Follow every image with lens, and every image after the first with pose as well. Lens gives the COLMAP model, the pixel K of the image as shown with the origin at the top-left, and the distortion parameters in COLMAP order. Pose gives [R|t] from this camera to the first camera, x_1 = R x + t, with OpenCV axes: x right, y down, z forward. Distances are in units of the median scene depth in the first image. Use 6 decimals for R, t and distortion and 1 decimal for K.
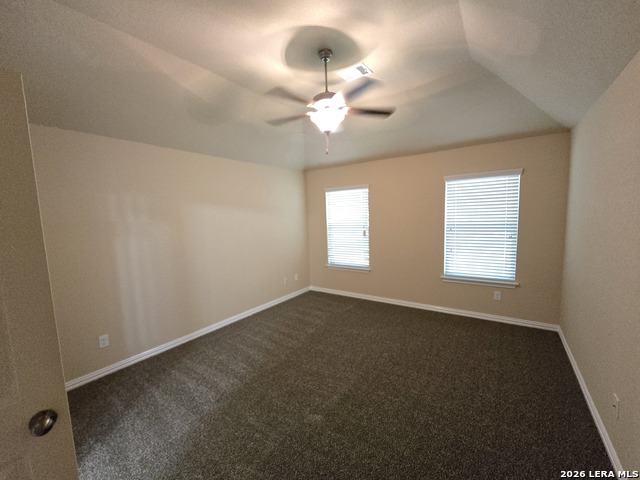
lens RADIAL K [[260.8, 0, 320.0], [0, 260.8, 240.0], [0, 0, 1]] dist [-0.002347, -0.000071]
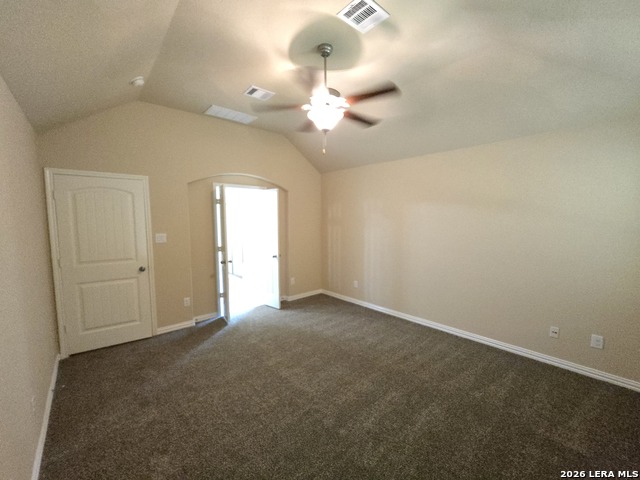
lens RADIAL K [[260.8, 0, 320.0], [0, 260.8, 240.0], [0, 0, 1]] dist [-0.002347, -0.000071]
pose [[-0.231528, 0.113960, -0.966130, 0.872923], [-0.076873, 0.987866, 0.134946, -0.125788], [0.969786, 0.105513, -0.219959, 1.080330]]
